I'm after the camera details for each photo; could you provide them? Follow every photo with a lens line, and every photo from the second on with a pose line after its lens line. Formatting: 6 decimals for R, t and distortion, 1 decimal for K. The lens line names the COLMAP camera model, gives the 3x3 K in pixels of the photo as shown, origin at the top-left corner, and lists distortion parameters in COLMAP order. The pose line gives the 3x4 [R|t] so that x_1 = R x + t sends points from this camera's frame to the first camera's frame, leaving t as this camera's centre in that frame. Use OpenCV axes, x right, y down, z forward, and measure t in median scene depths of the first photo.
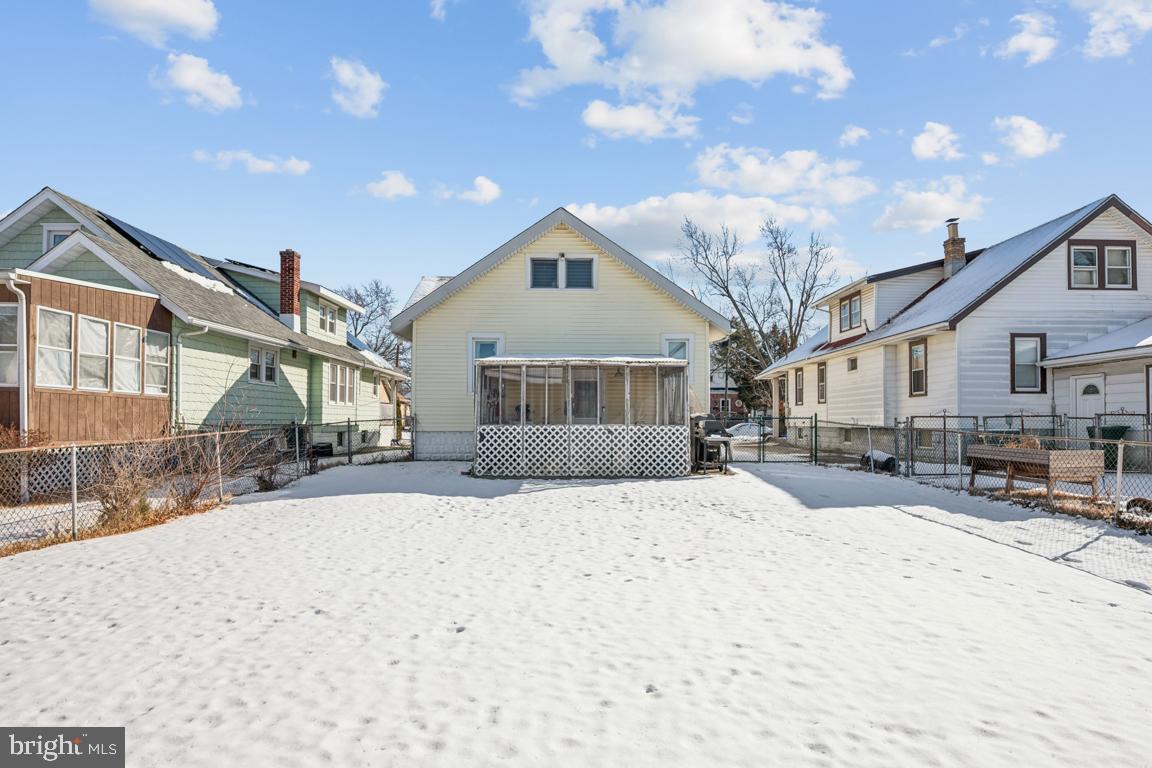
lens RADIAL K [[633.4, 0, 577.2], [0, 633.4, 412.9], [0, 0, 1]] dist [0.001177, -0.000654]
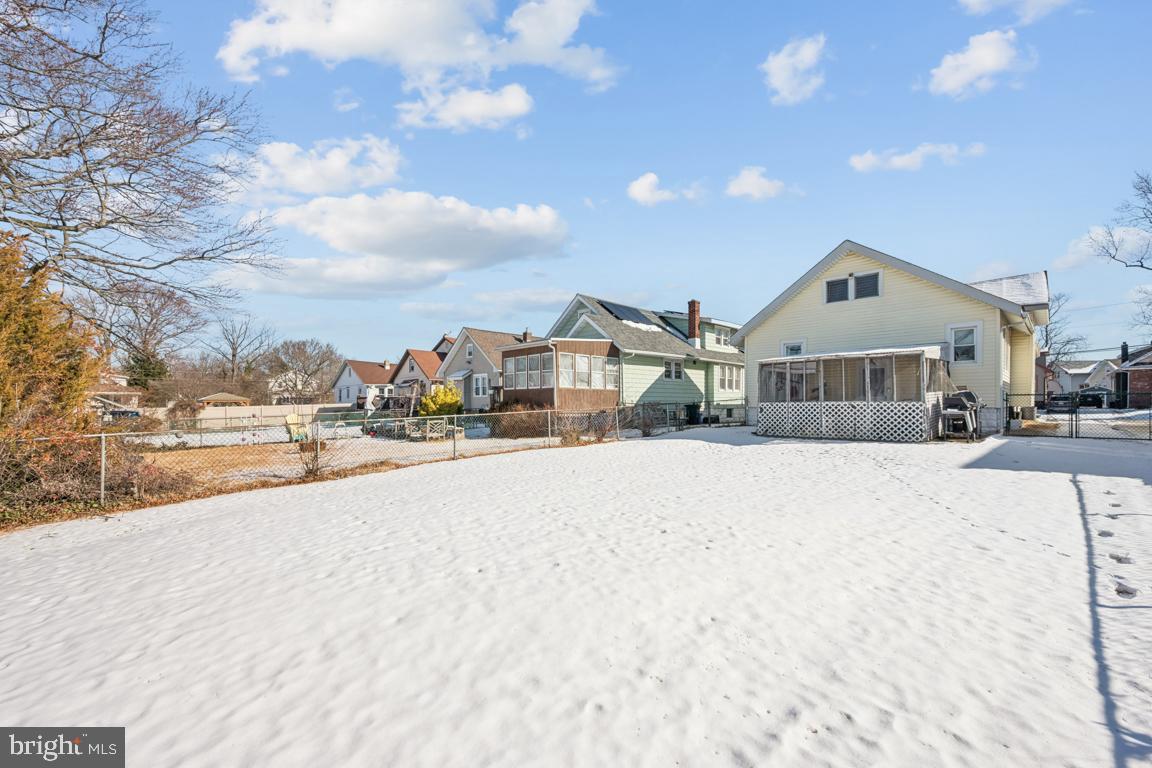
lens RADIAL K [[454.6, 0, 578.5], [0, 454.6, 398.5], [0, 0, 1]] dist [-0.000716, -0.000149]
pose [[0.697917, -0.014739, -0.716027, 0.322211], [0.016592, 0.999853, -0.004409, 0.006752], [0.715987, -0.008803, 0.698058, -0.097863]]
